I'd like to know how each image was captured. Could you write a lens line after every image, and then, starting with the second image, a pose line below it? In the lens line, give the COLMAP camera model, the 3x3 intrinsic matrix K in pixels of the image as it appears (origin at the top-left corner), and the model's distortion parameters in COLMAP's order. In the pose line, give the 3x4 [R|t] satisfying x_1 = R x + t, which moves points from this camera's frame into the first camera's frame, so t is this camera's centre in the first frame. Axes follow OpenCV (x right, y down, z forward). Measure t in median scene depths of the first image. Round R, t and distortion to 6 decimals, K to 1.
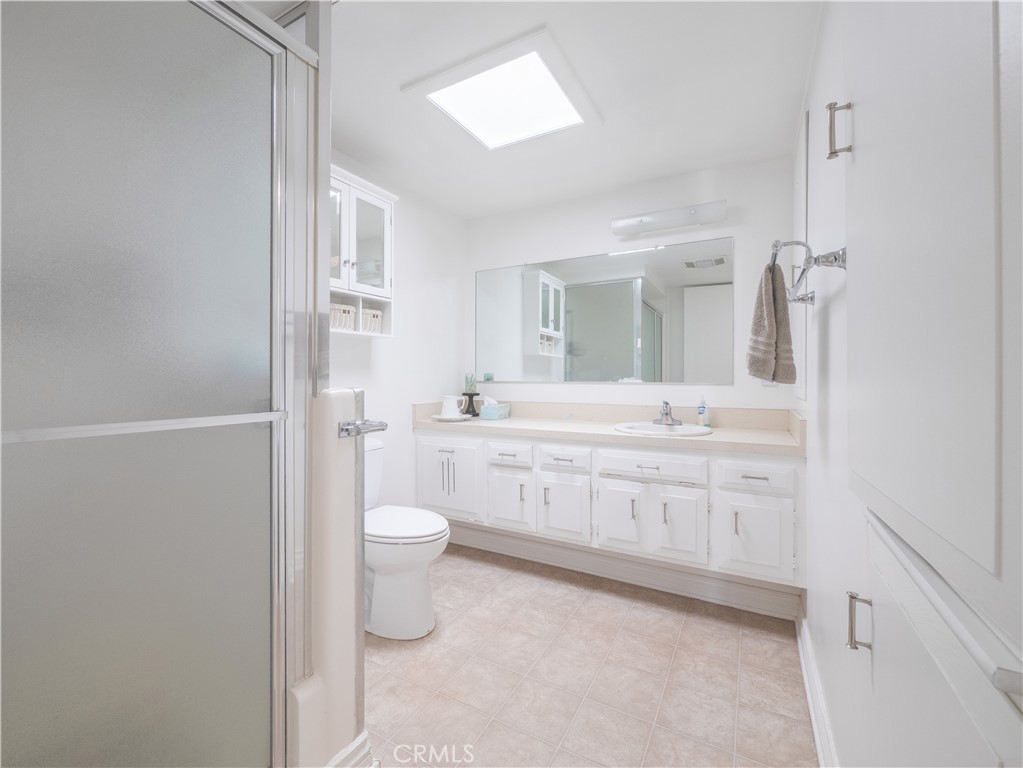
lens RADIAL K [[425.3, 0, 509.9], [0, 425.3, 377.4], [0, 0, 1]] dist [-0.005491, -0.000046]
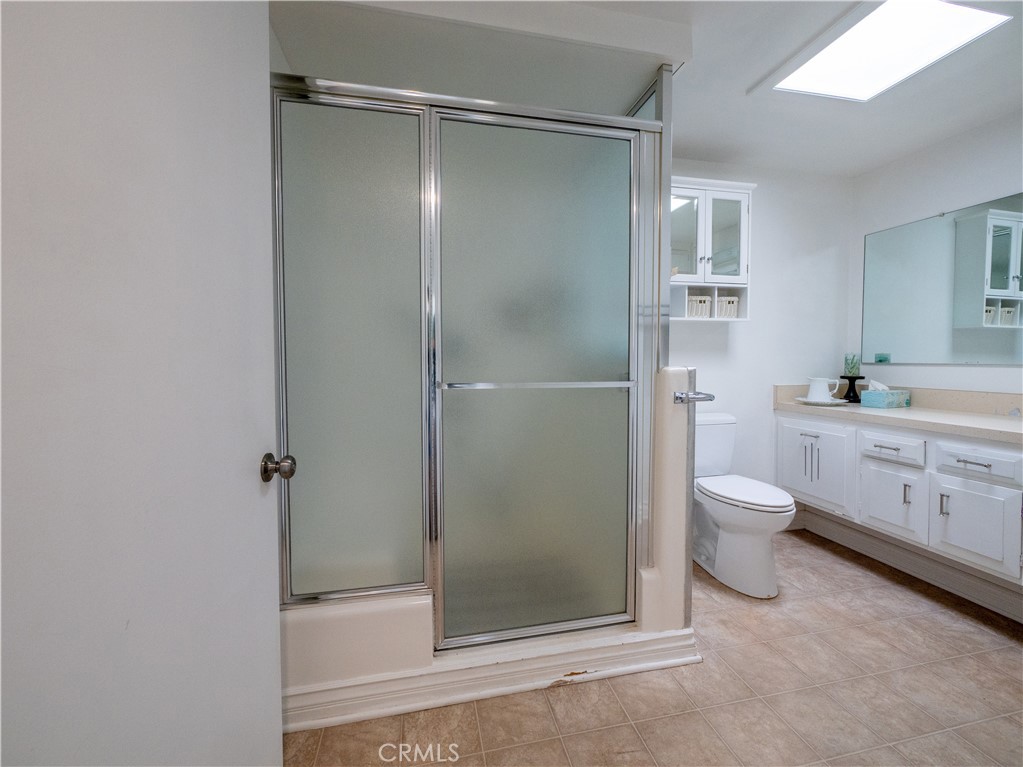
lens RADIAL K [[425.3, 0, 509.9], [0, 425.3, 376.9], [0, 0, 1]] dist [-0.005491, -0.000046]
pose [[0.650302, 0.030351, -0.759069, 0.151811], [0.001928, 0.999132, 0.041602, 0.000621], [0.759673, -0.028517, 0.649680, -0.147632]]
